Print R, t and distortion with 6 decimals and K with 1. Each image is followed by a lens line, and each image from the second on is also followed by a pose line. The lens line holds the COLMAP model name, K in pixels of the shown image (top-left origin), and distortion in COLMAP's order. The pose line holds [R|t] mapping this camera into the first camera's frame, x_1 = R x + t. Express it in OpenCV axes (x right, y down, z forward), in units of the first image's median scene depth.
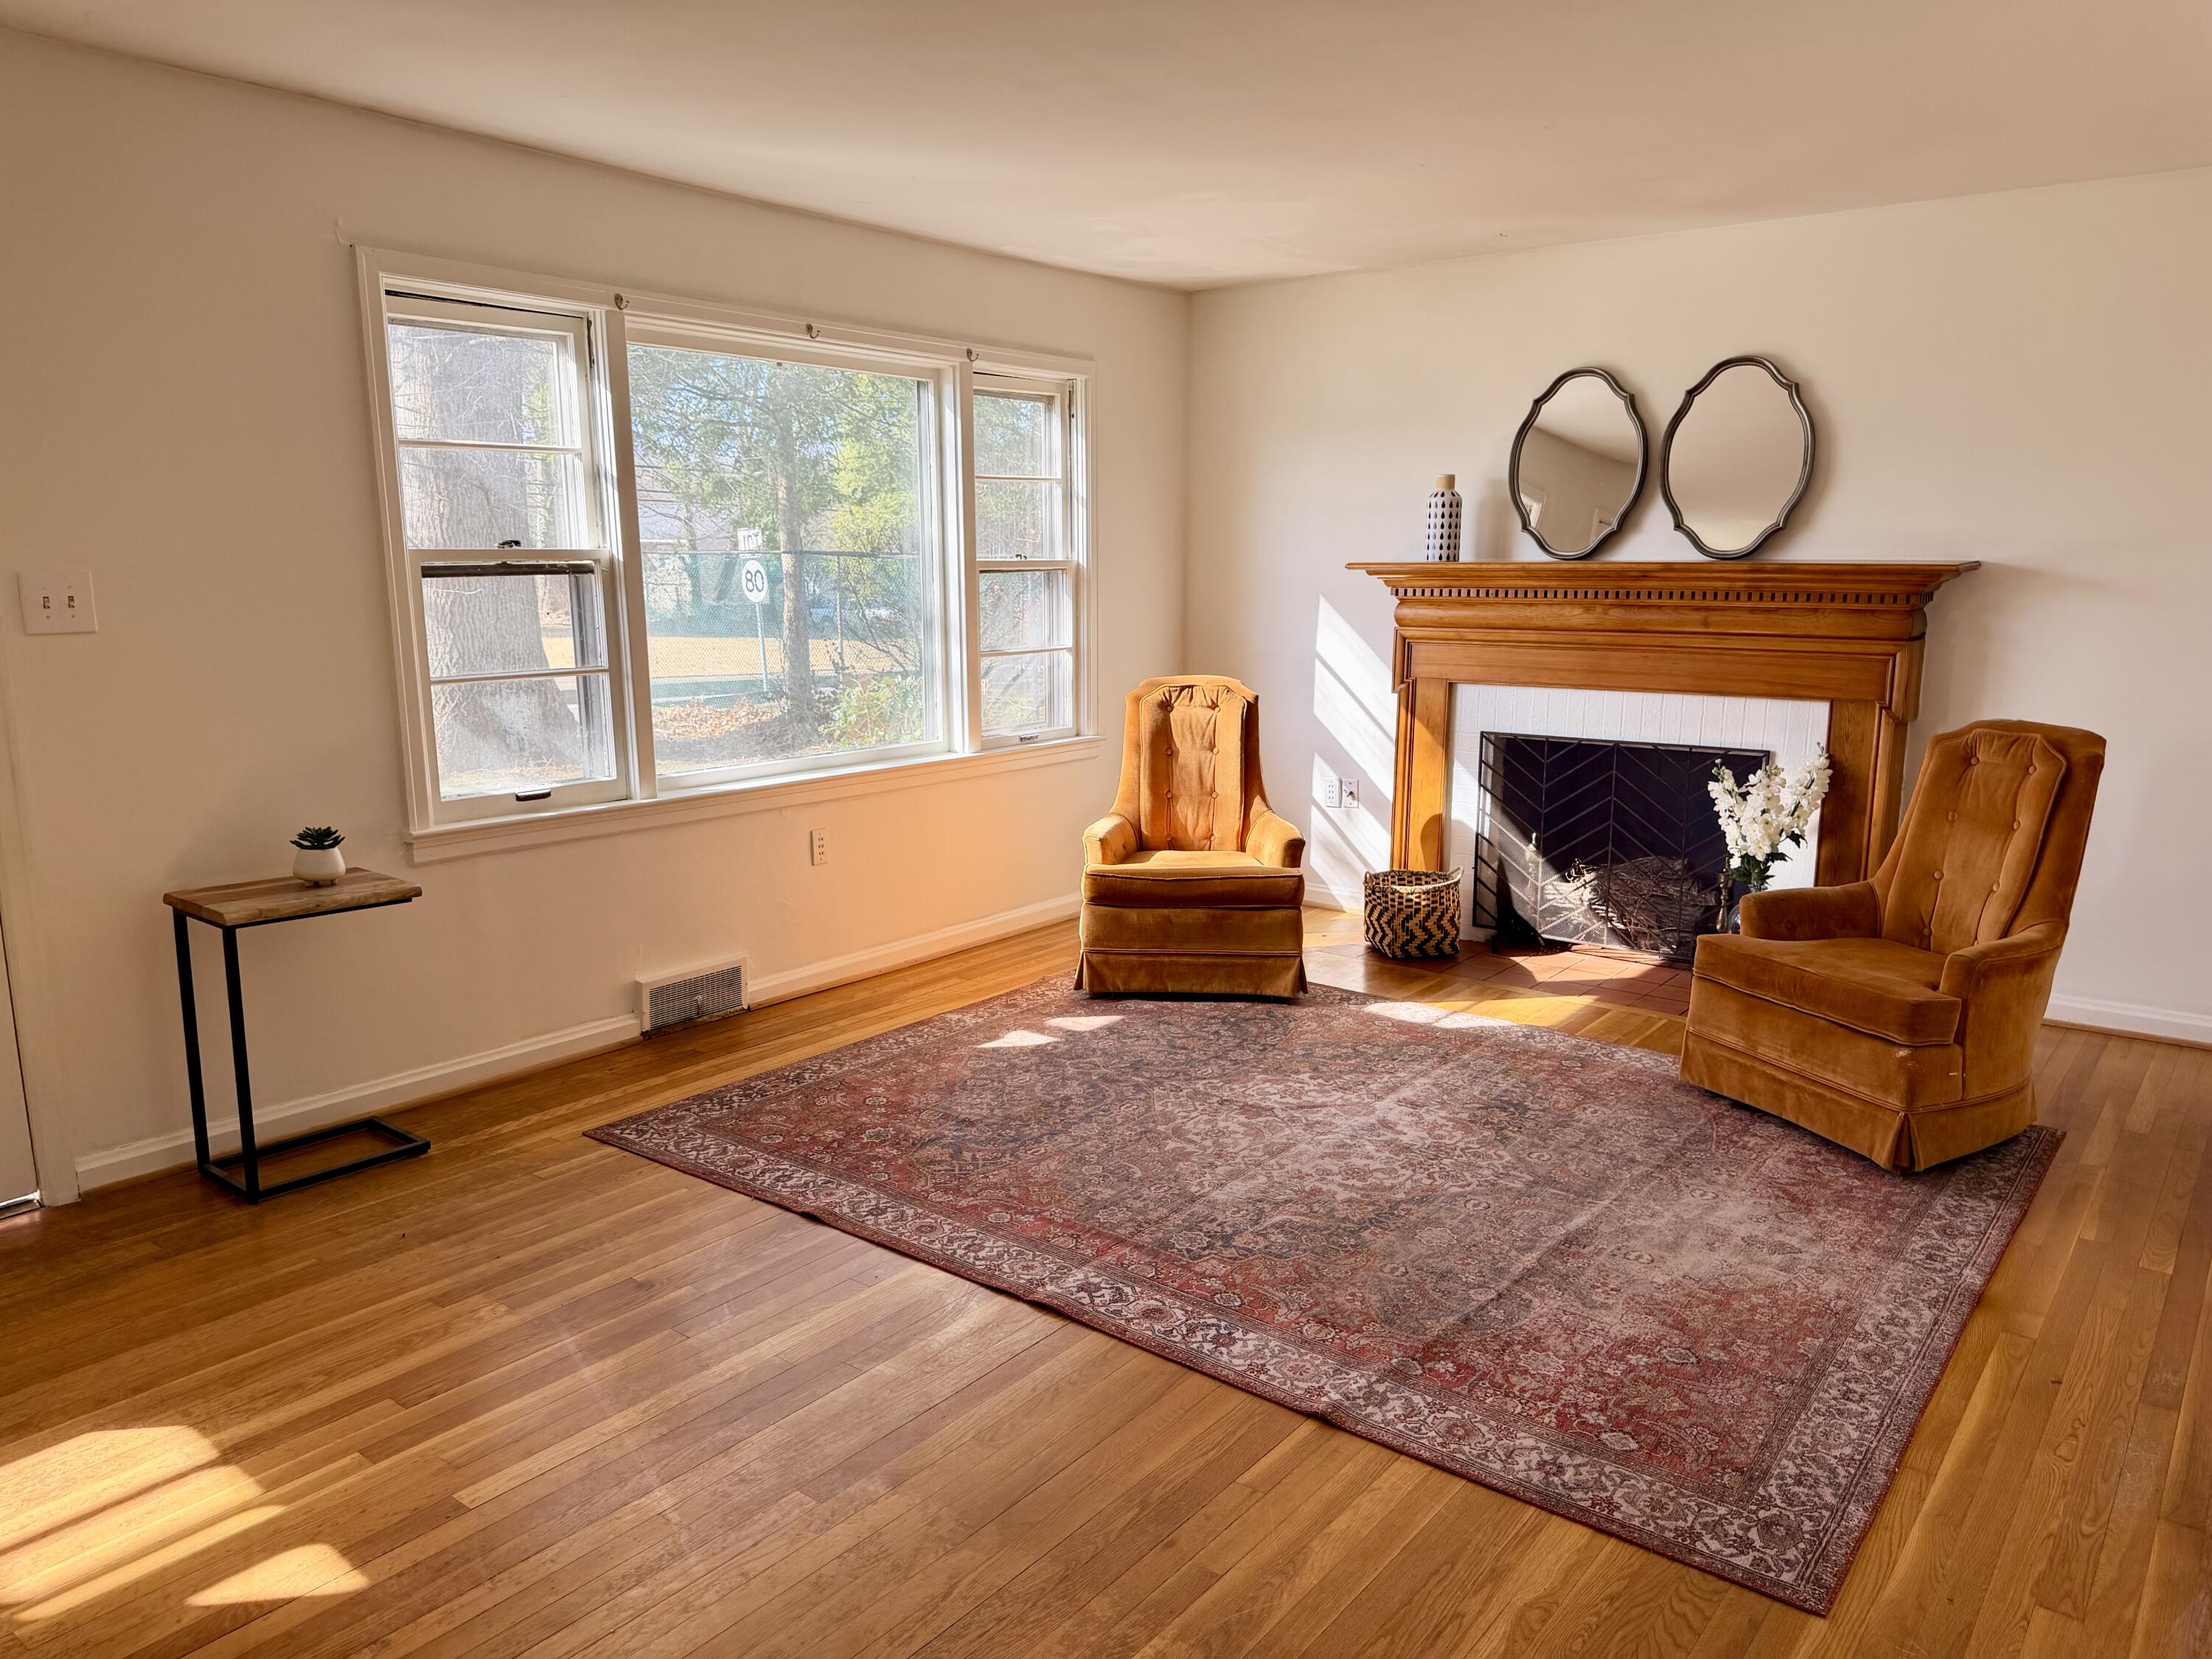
lens RADIAL K [[1547.1, 0, 1104.0], [0, 1547.1, 839.6], [0, 0, 1]] dist [0.179182, -0.393374]
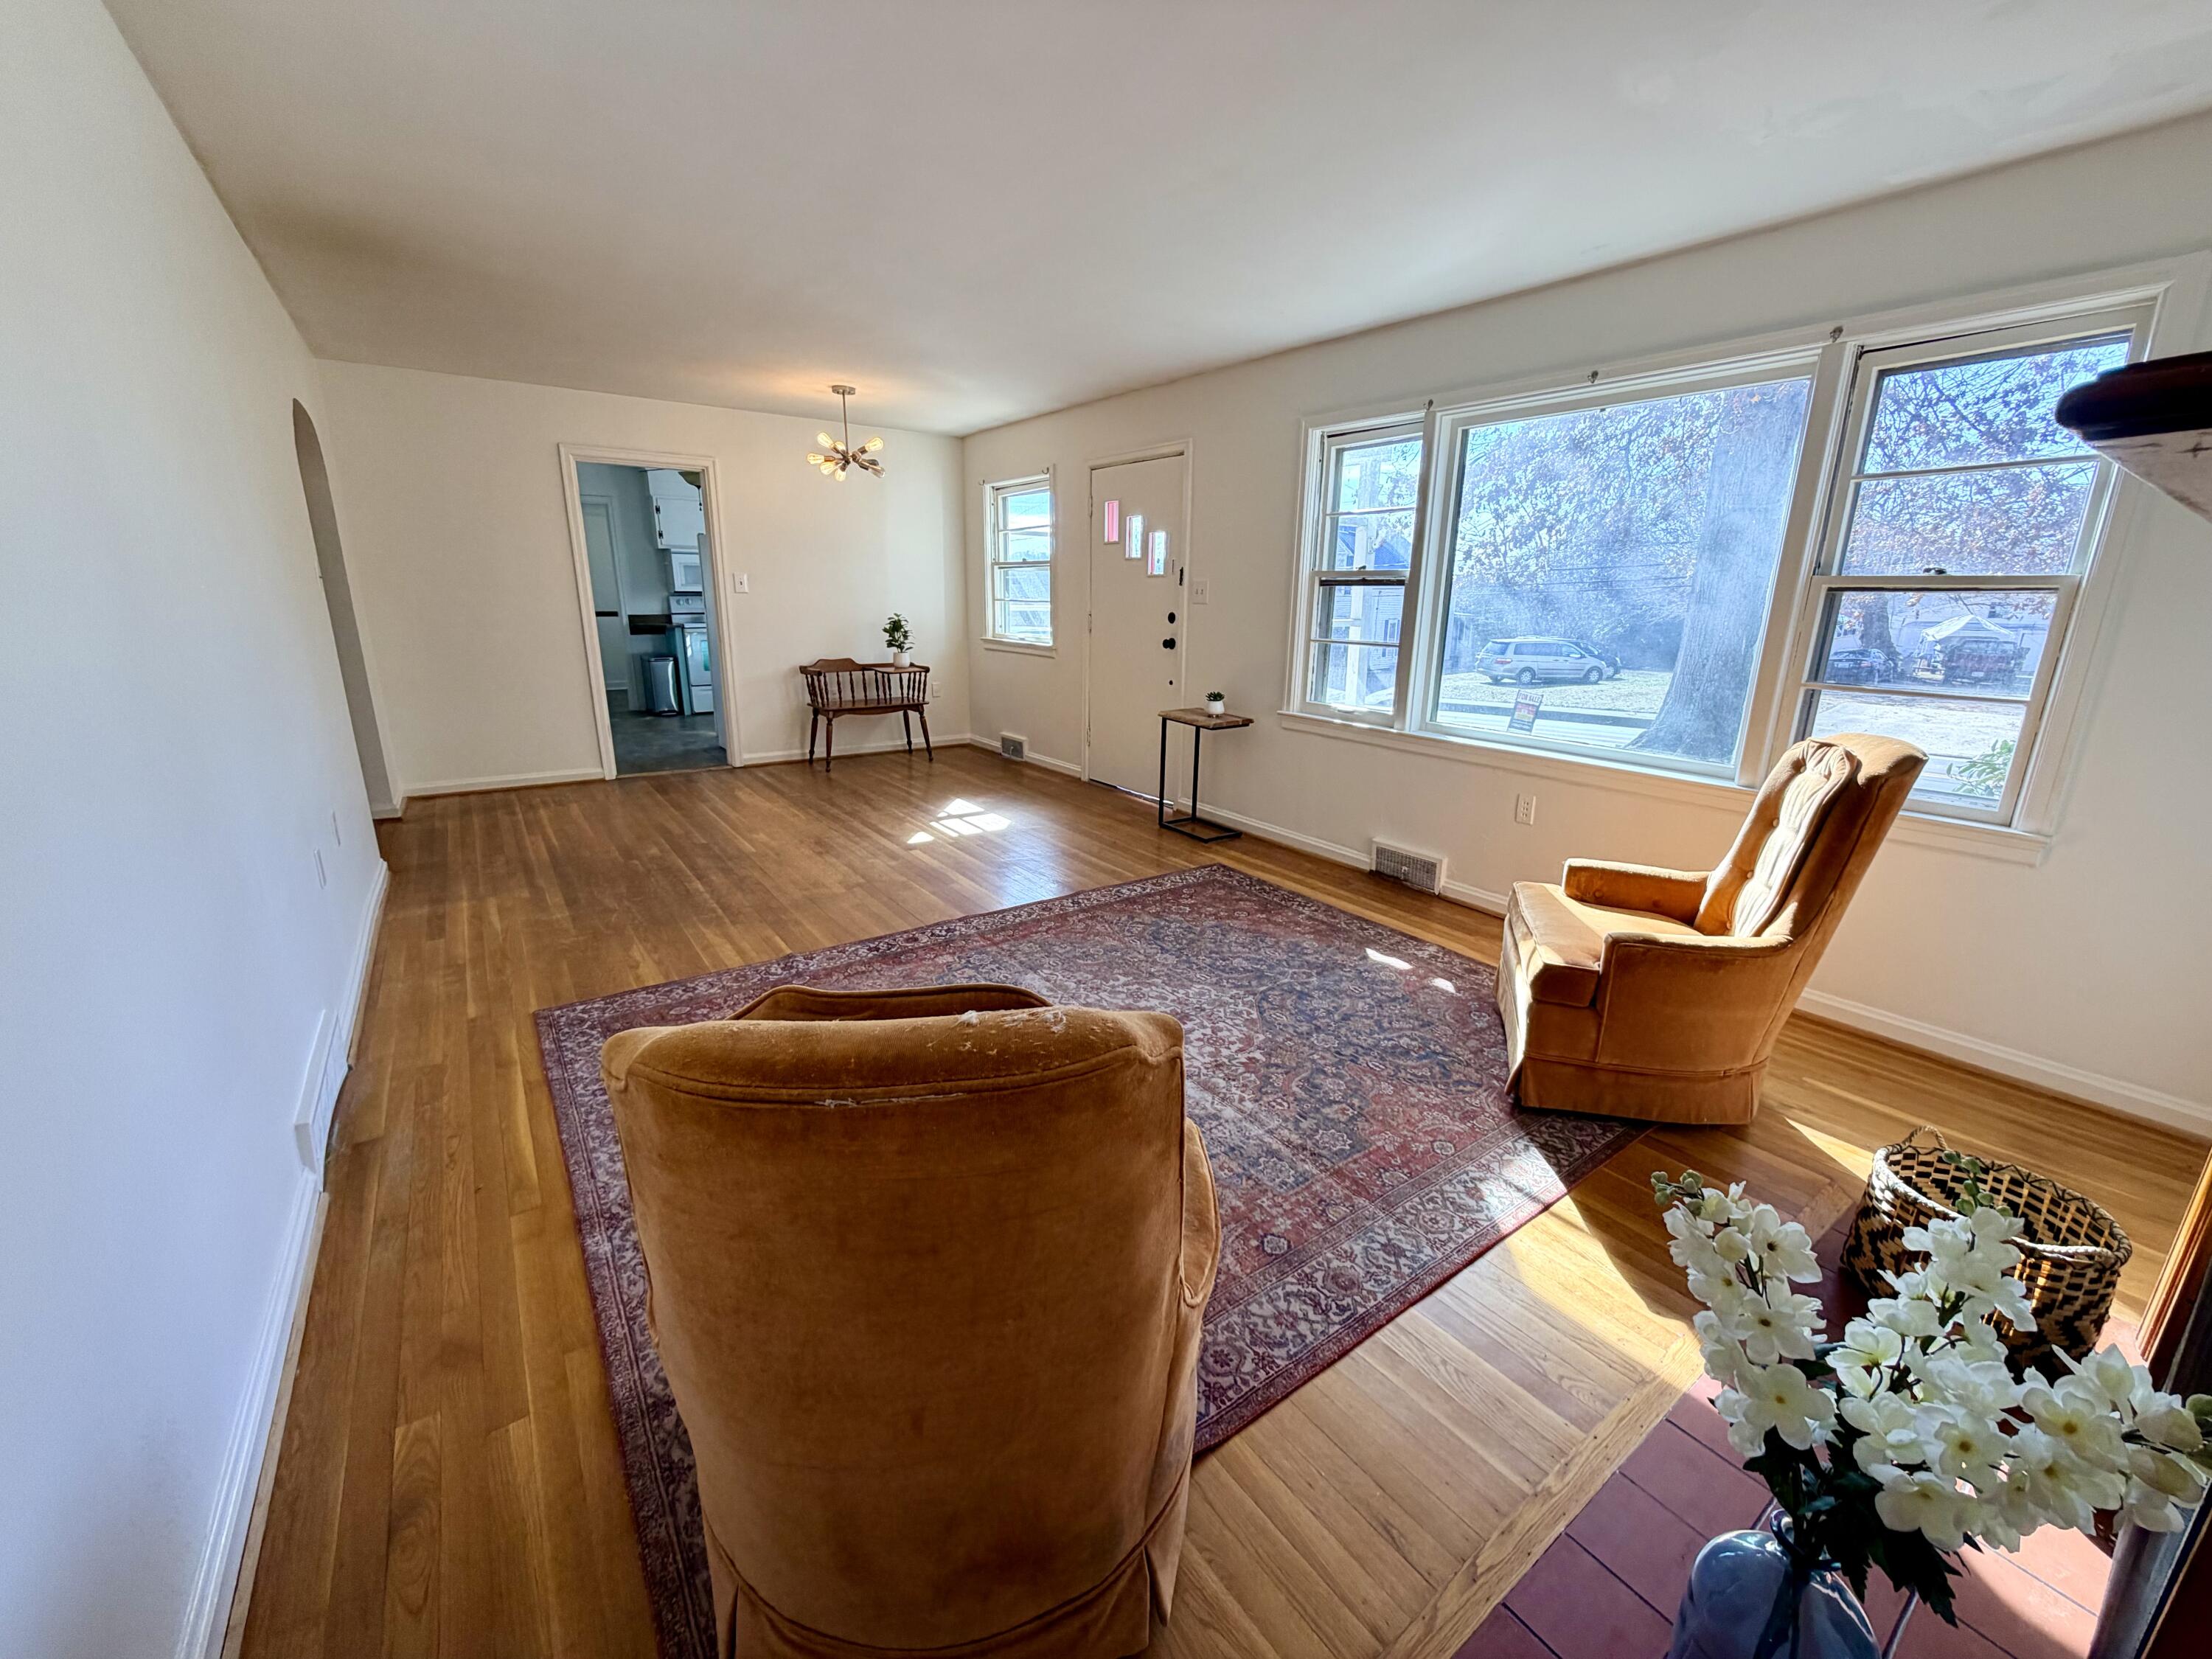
lens RADIAL K [[878.3, 0, 1113.7], [0, 878.3, 830.5], [0, 0, 1]] dist [0.000268, -0.000265]
pose [[-0.273219, 0.244188, -0.930443, 0.691669], [-0.198680, 0.932065, 0.302955, -0.155446], [0.941211, 0.267633, -0.206143, 1.021358]]
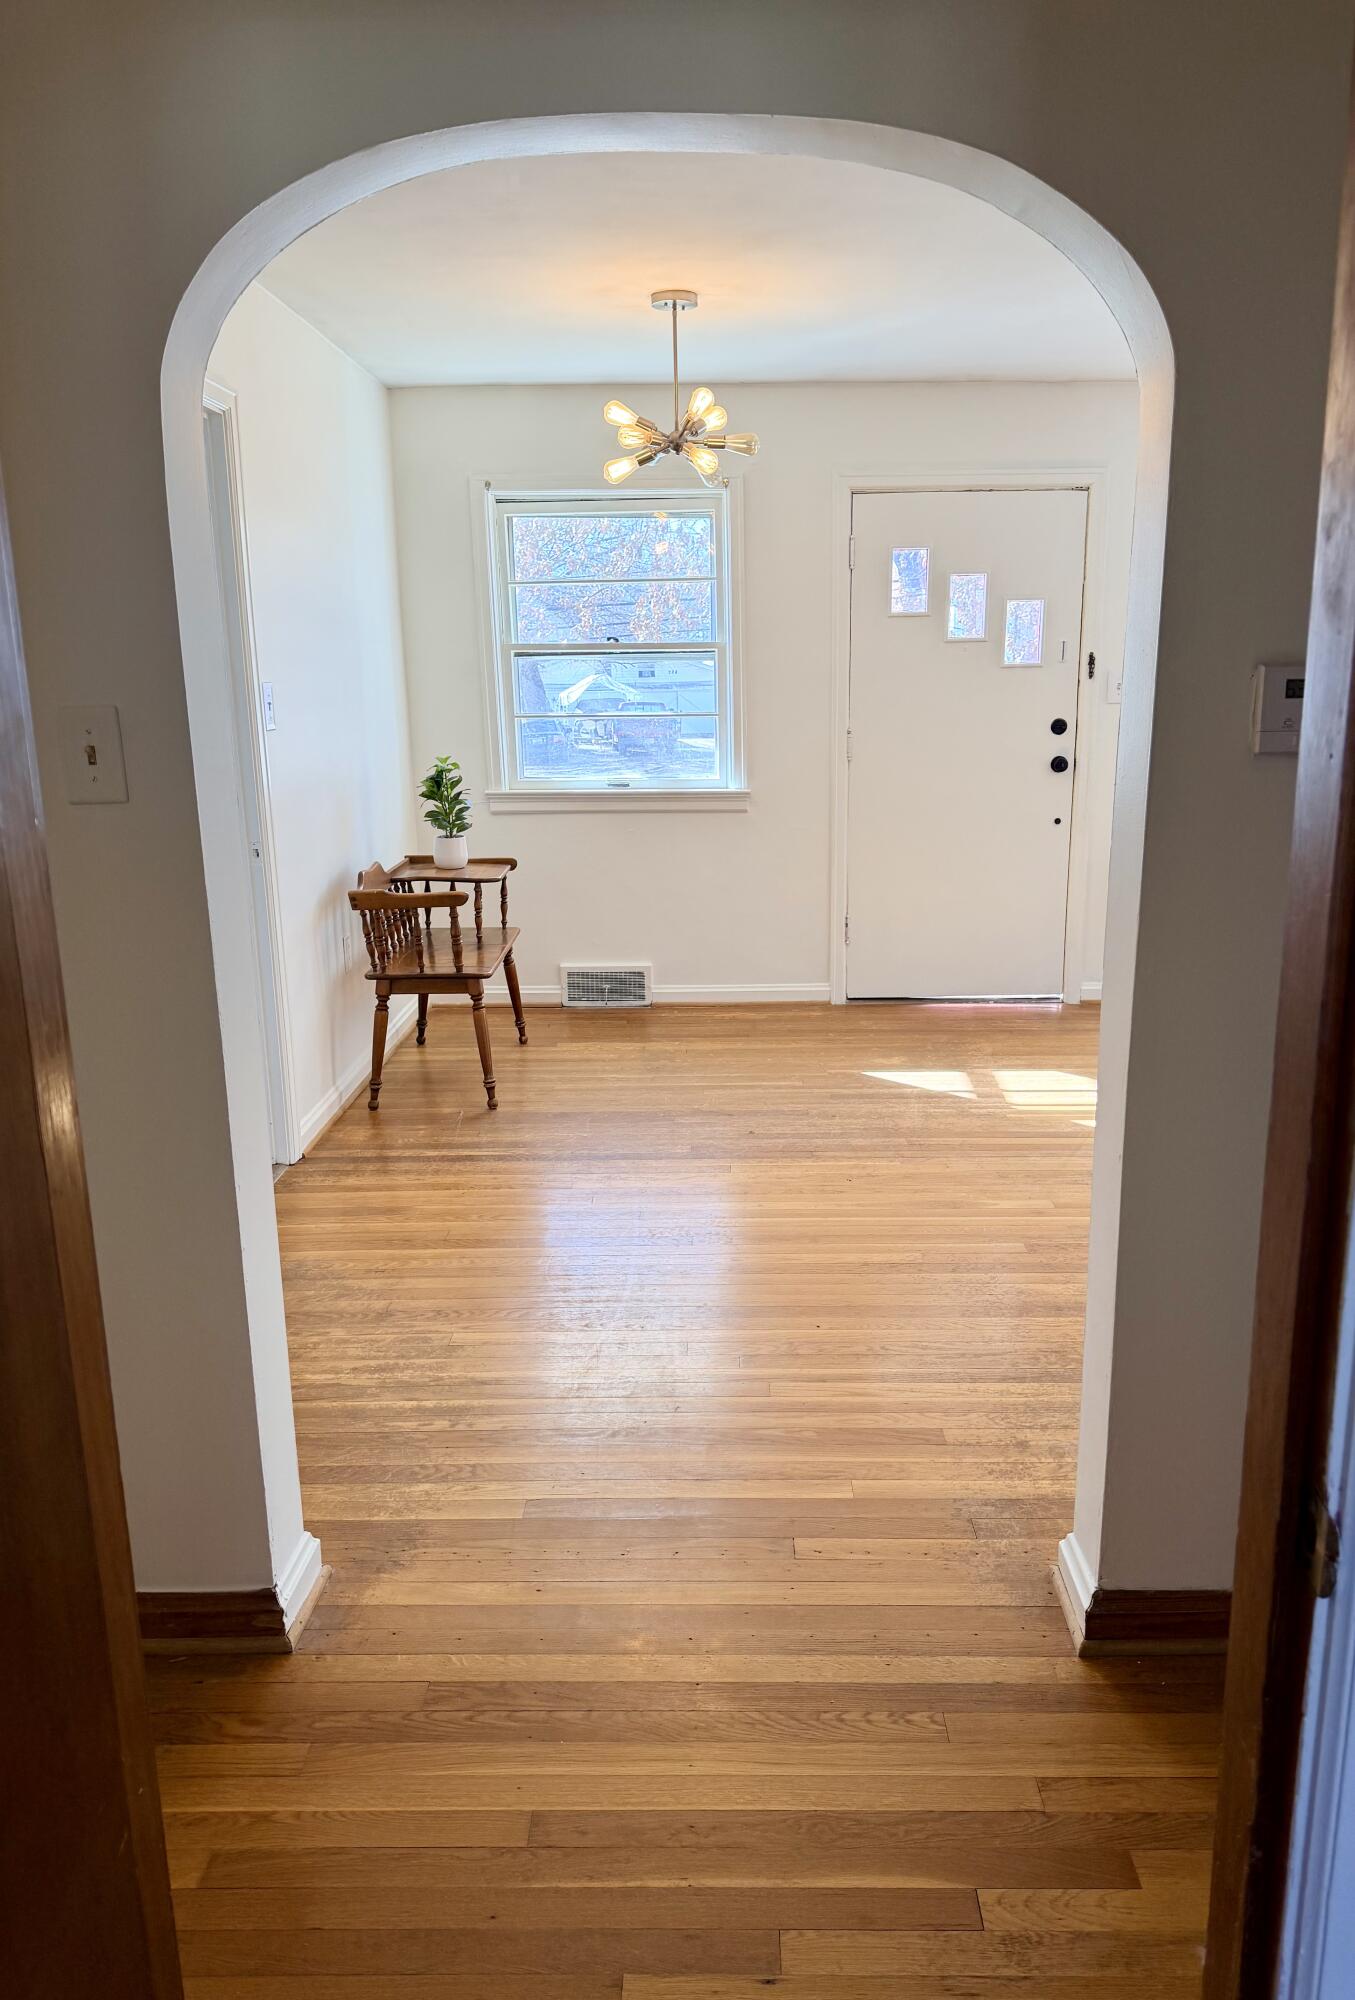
lens RADIAL K [[1394.7, 0, 708.5], [0, 1394.7, 1005.9], [0, 0, 1]] dist [0.120970, -0.178533]
pose [[0.609710, 0.179055, -0.772136, 0.330451], [-0.136676, 0.983309, 0.120100, 0.073081], [0.780752, 0.032306, 0.624005, -0.349926]]
